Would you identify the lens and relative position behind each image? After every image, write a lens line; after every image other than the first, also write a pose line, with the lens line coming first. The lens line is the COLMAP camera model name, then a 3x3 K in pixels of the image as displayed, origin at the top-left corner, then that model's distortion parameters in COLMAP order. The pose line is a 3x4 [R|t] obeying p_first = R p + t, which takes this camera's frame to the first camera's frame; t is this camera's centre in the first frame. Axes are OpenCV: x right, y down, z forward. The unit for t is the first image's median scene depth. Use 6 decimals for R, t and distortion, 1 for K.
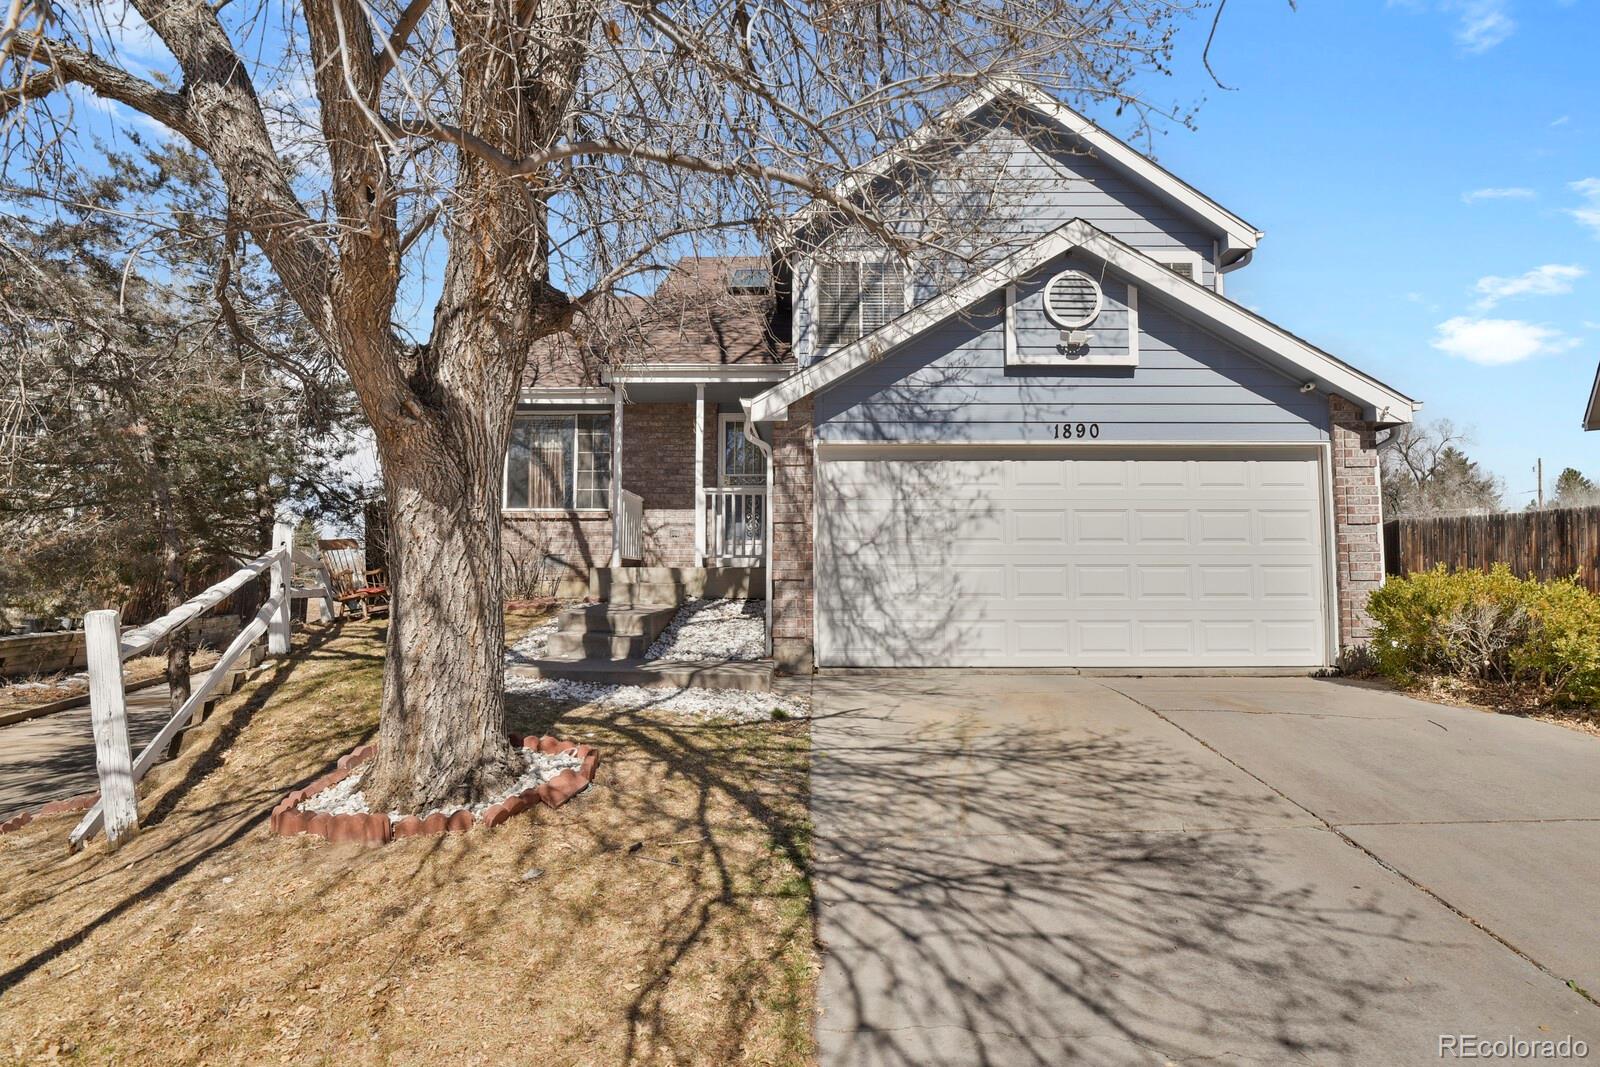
lens RADIAL K [[777.1, 0, 807.0], [0, 777.1, 527.2], [0, 0, 1]] dist [-0.026428, -0.001212]
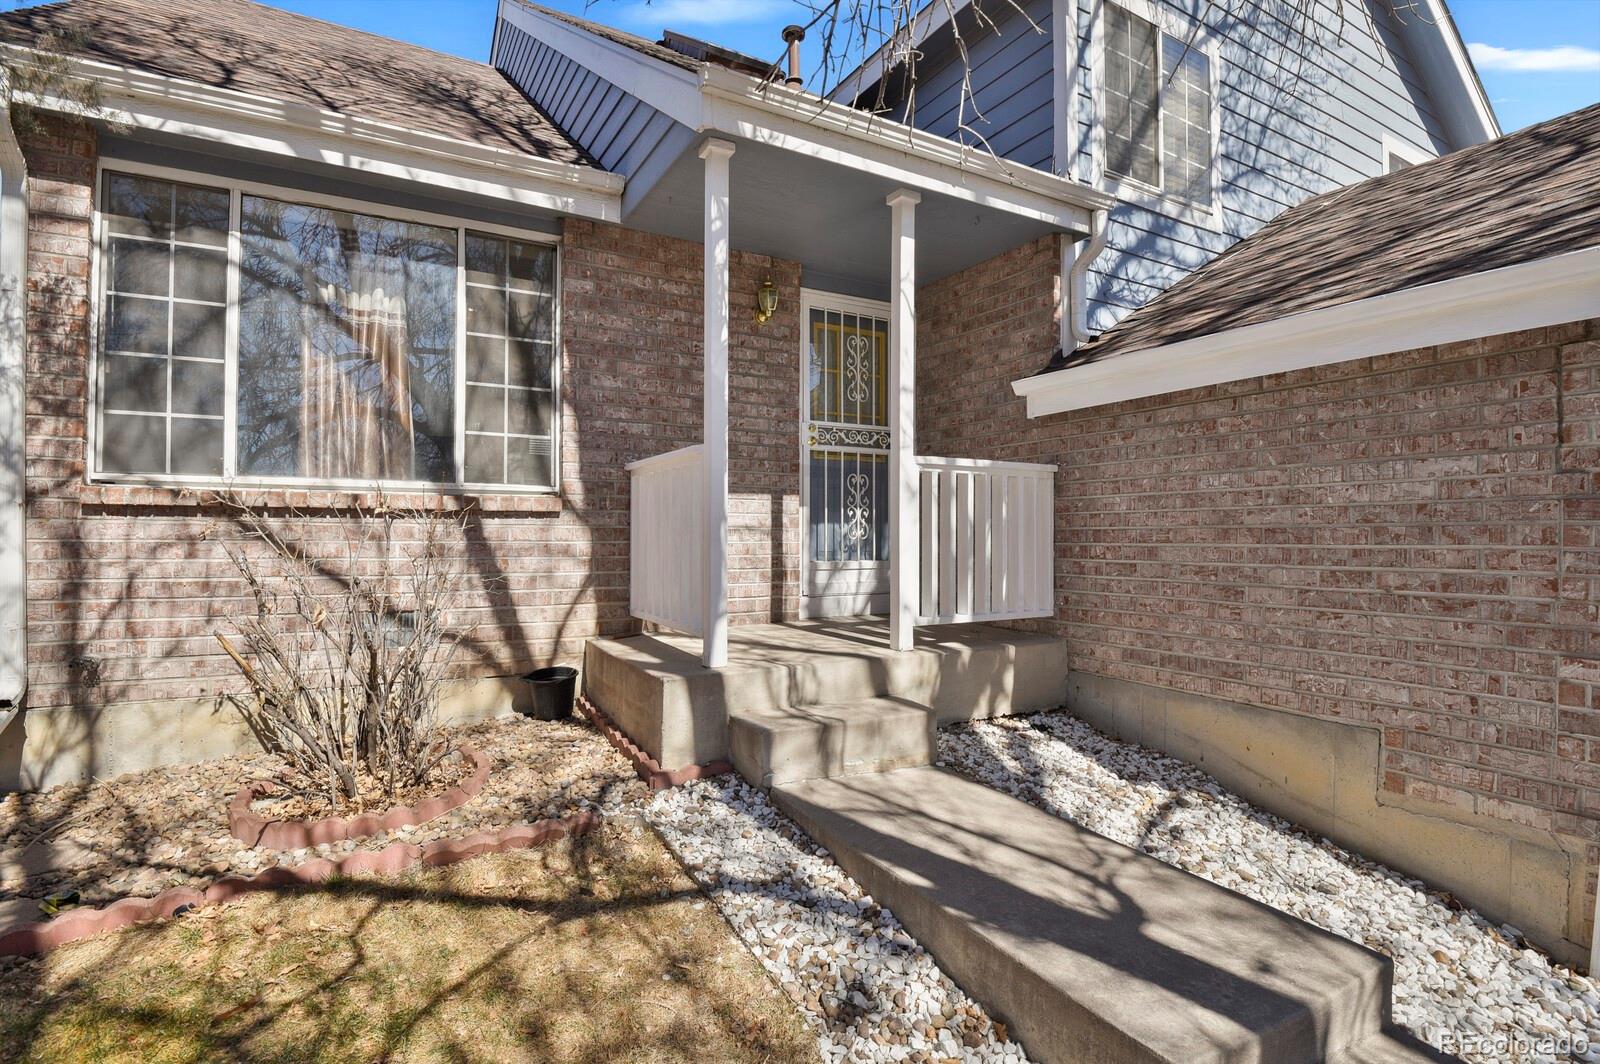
lens RADIAL K [[777.1, 0, 807.0], [0, 777.1, 525.7], [0, 0, 1]] dist [-0.026428, -0.001212]
pose [[0.860449, 0.005385, 0.509508, -0.349687], [-0.036057, 0.998081, 0.050344, -0.028627], [-0.508259, -0.061690, 0.858992, 0.601380]]
